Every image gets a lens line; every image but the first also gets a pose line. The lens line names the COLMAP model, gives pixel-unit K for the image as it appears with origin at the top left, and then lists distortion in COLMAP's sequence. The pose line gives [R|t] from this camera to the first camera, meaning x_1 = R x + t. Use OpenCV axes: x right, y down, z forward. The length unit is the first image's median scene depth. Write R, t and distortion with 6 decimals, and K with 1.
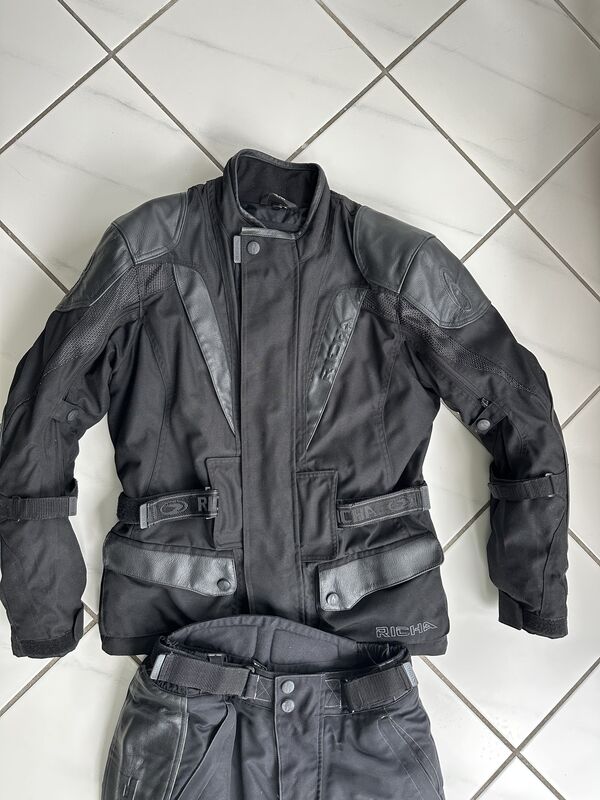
lens RADIAL K [[565.3, 0, 300.0], [0, 565.3, 400.0], [0, 0, 1]] dist [0.000472, -0.020410]
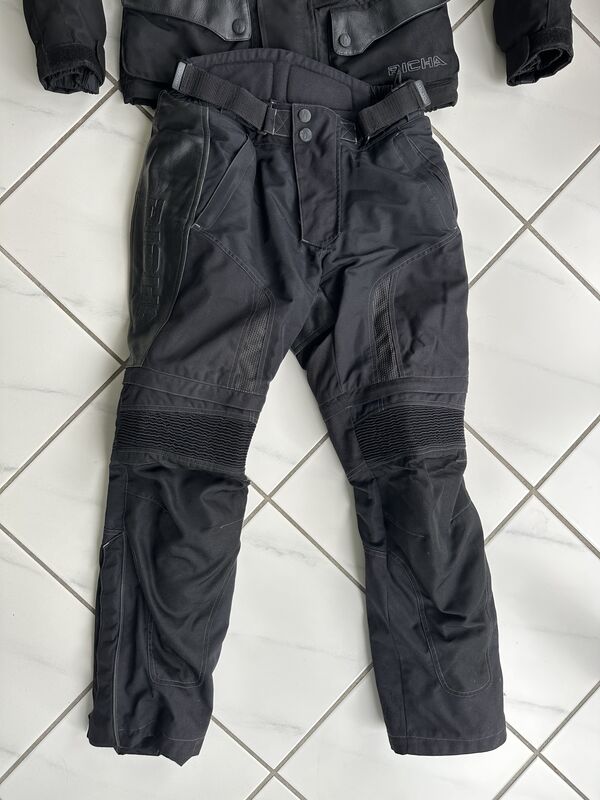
lens RADIAL K [[565.3, 0, 300.0], [0, 565.3, 400.0], [0, 0, 1]] dist [0.000472, -0.020410]
pose [[0.999269, -0.037379, -0.008047, -0.041164], [0.037774, 0.997697, 0.056335, 0.964853], [0.005922, -0.056598, 0.998379, -0.064085]]
